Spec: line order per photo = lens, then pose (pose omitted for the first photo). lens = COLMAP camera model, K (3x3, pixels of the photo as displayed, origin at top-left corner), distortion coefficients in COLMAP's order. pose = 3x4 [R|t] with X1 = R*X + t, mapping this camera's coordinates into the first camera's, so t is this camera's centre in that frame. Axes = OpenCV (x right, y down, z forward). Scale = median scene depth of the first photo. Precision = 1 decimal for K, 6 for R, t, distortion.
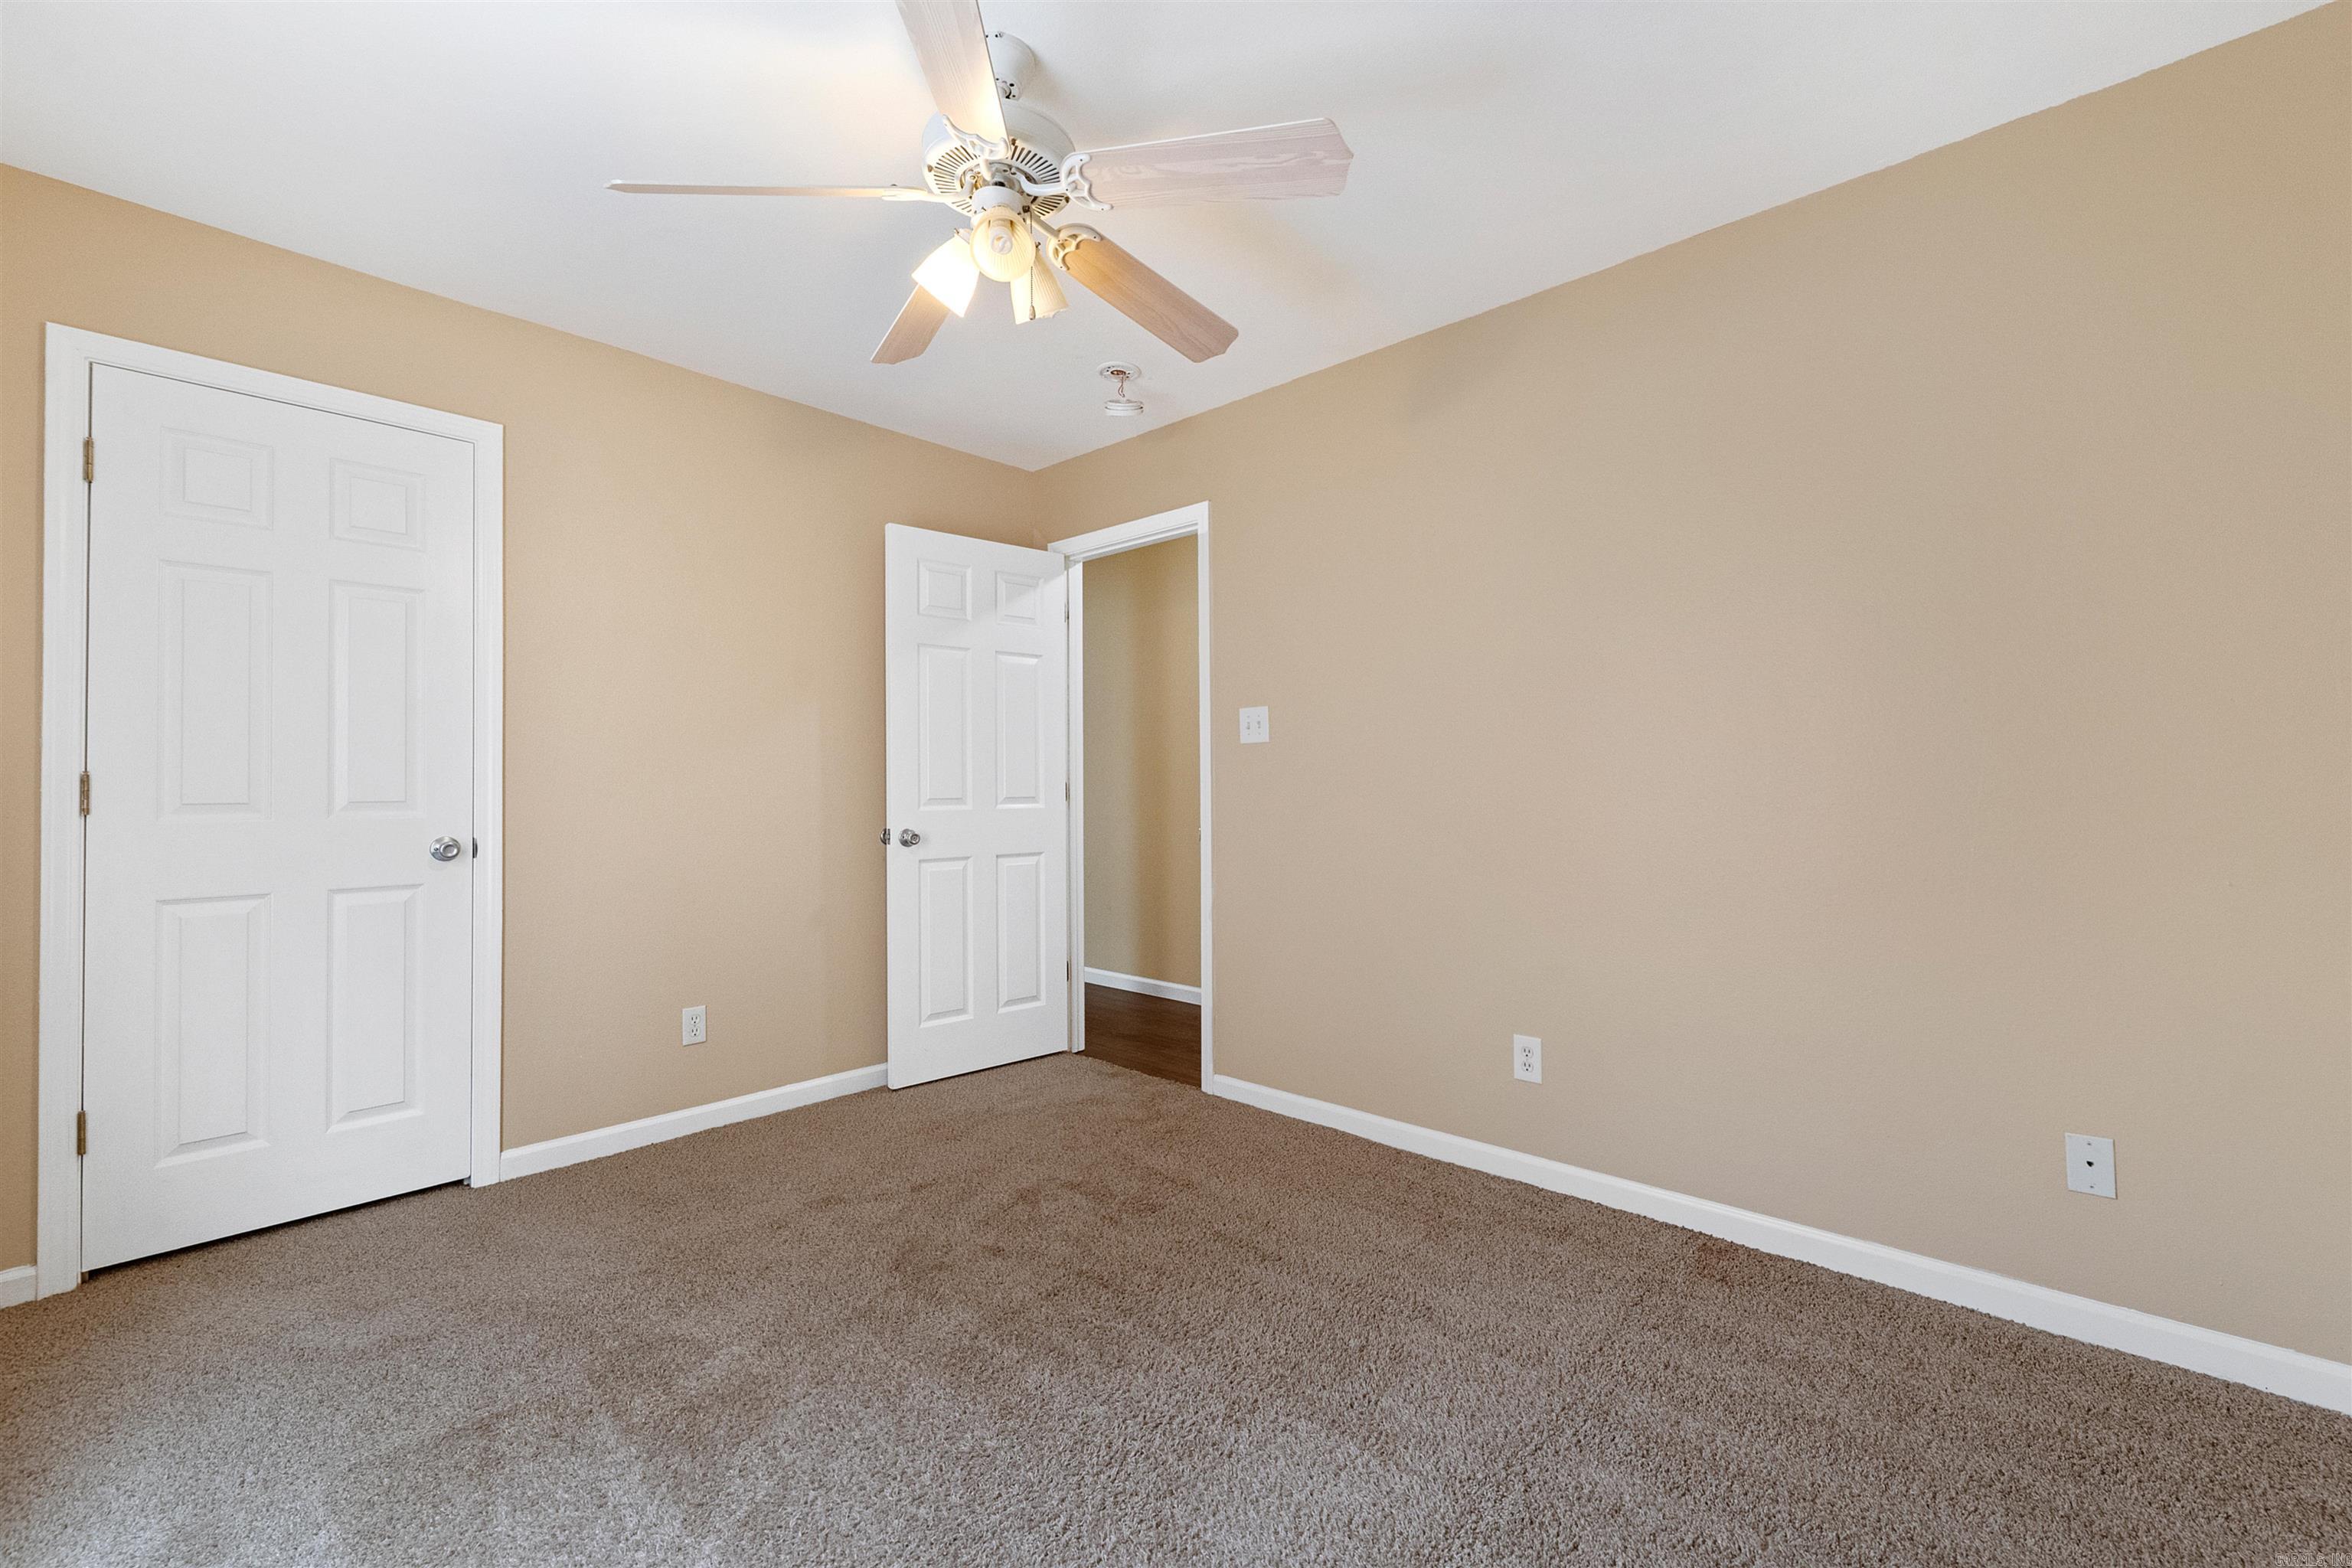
lens RADIAL K [[964.8, 0, 1176.0], [0, 964.8, 780.5], [0, 0, 1]] dist [0.004405, -0.002753]
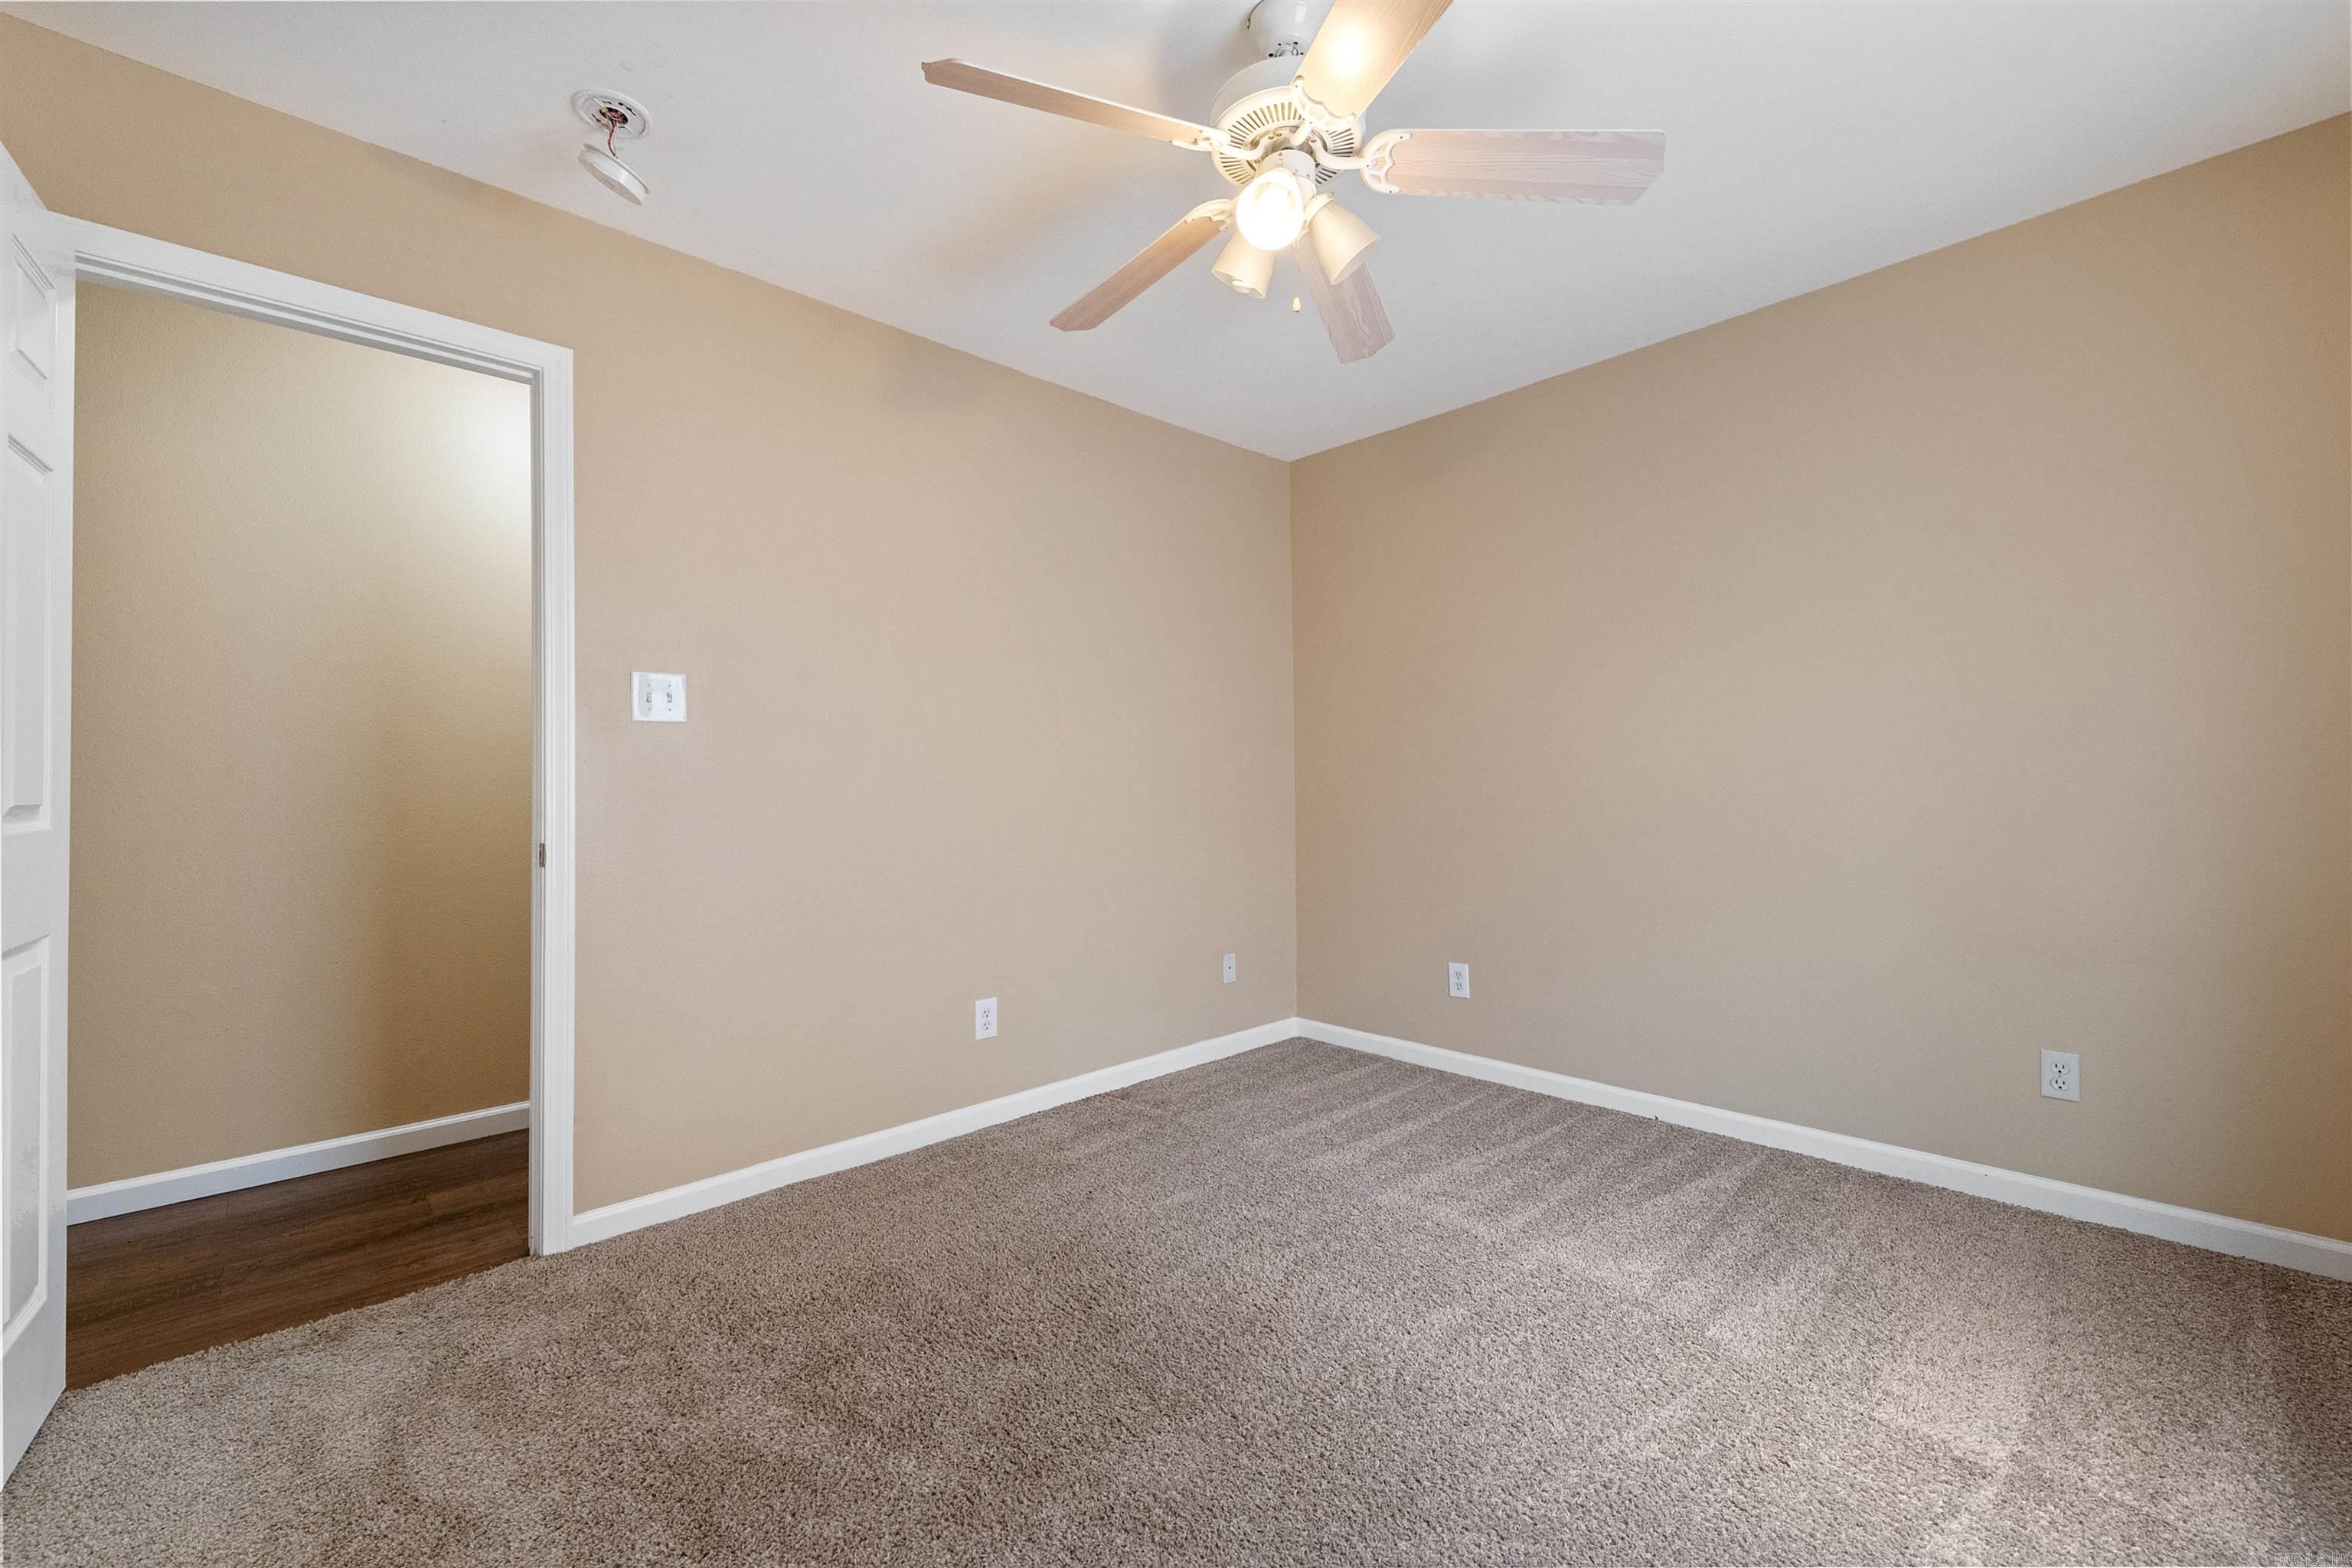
lens RADIAL K [[964.8, 0, 1165.3], [0, 964.8, 776.2], [0, 0, 1]] dist [0.004405, -0.002753]
pose [[0.039653, 0.014932, 0.999102, -0.634685], [-0.008648, 0.999856, -0.014600, 0.009320], [-0.999176, -0.008061, 0.039776, 0.595551]]
